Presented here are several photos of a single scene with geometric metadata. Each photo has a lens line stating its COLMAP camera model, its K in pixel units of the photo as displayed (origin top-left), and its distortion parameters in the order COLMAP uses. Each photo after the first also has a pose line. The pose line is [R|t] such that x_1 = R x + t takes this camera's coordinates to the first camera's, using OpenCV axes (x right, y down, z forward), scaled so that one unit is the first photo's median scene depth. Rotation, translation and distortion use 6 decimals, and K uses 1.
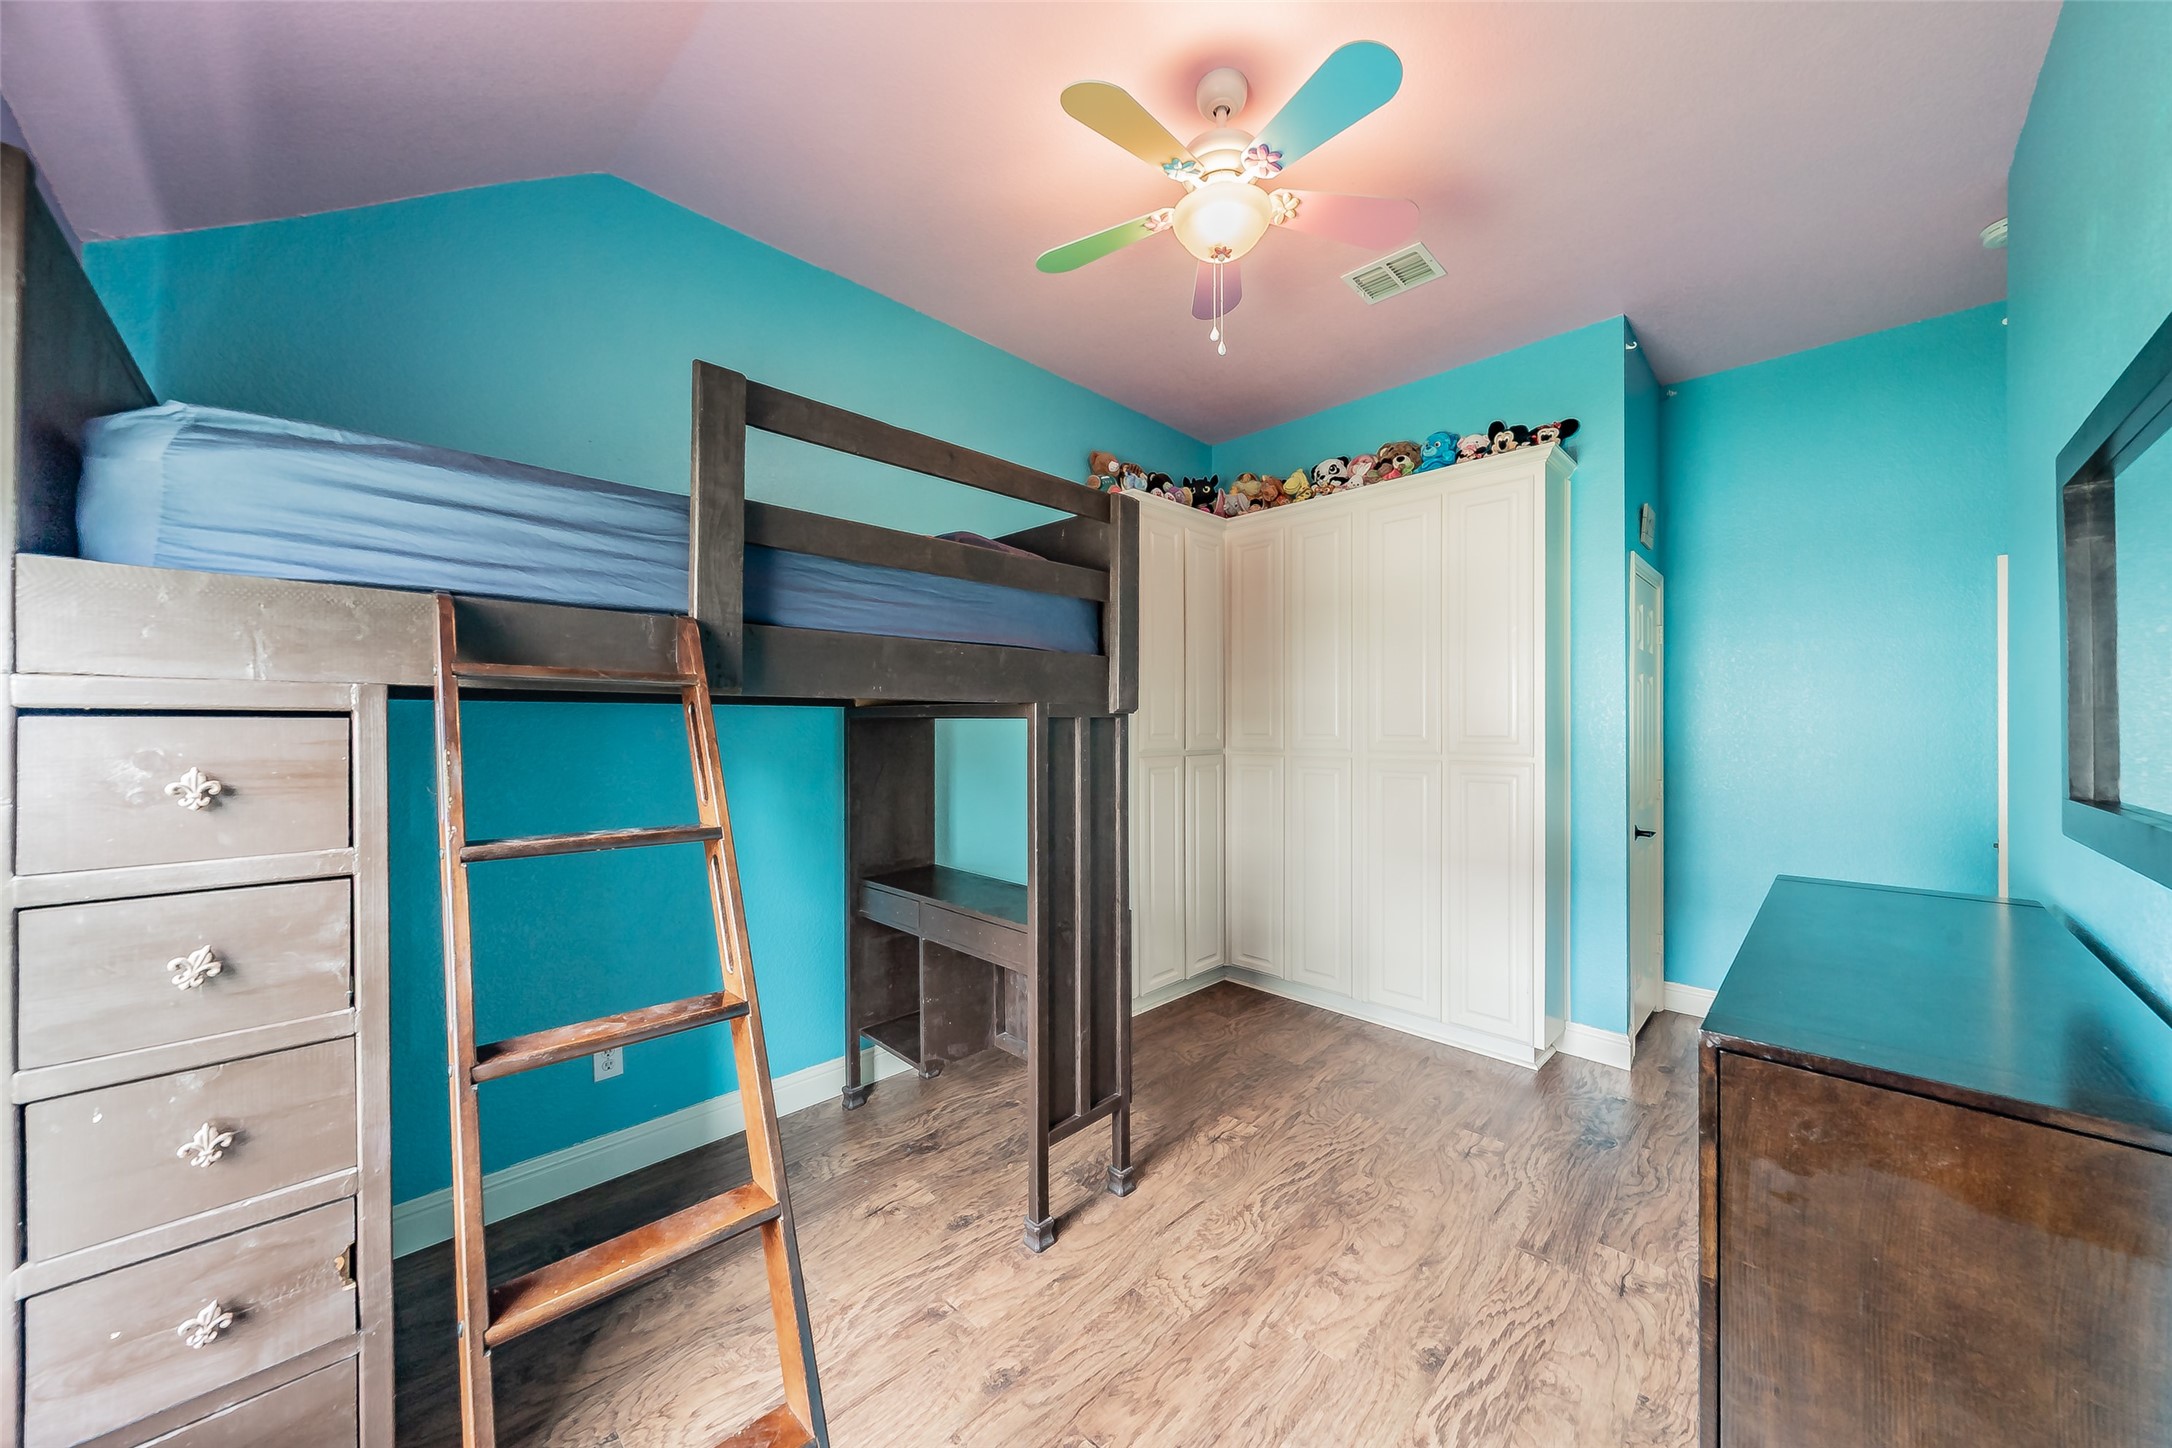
lens RADIAL K [[758.8, 0, 1099.1], [0, 758.8, 724.2], [0, 0, 1]] dist [0.000210, 0.000036]
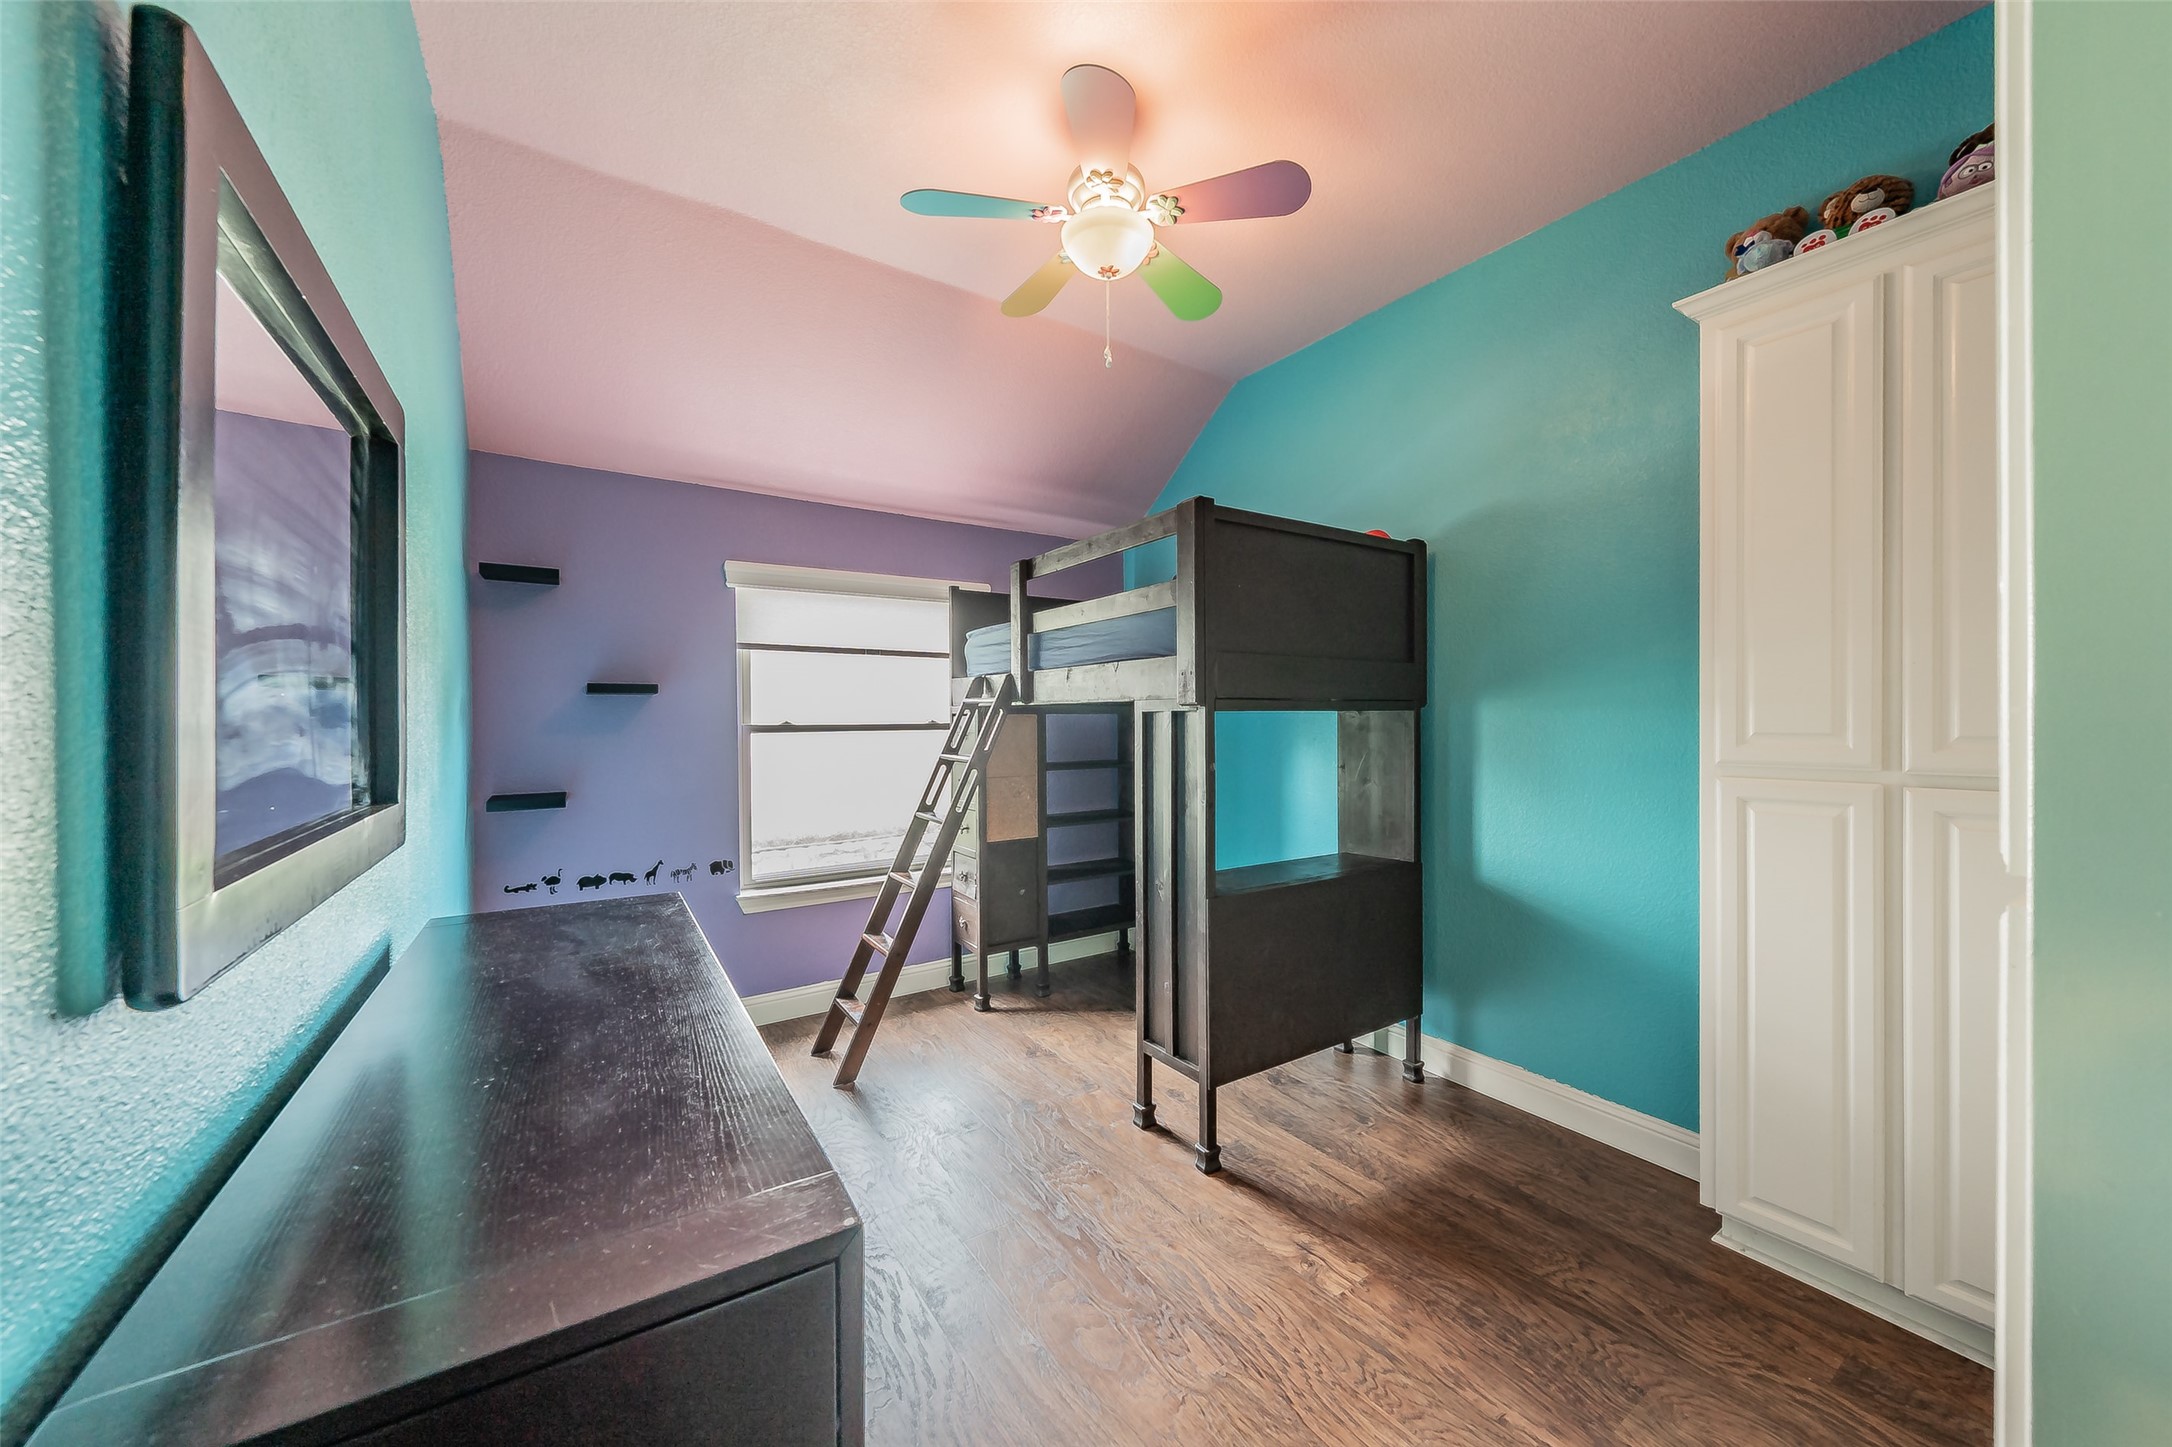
lens RADIAL K [[758.8, 0, 1099.1], [0, 758.8, 723.7], [0, 0, 1]] dist [0.000210, 0.000036]
pose [[-0.198144, 0.001989, -0.980171, 0.954786], [0.006022, 0.999982, 0.000811, 0.005778], [0.980154, -0.005742, -0.198152, 0.947164]]
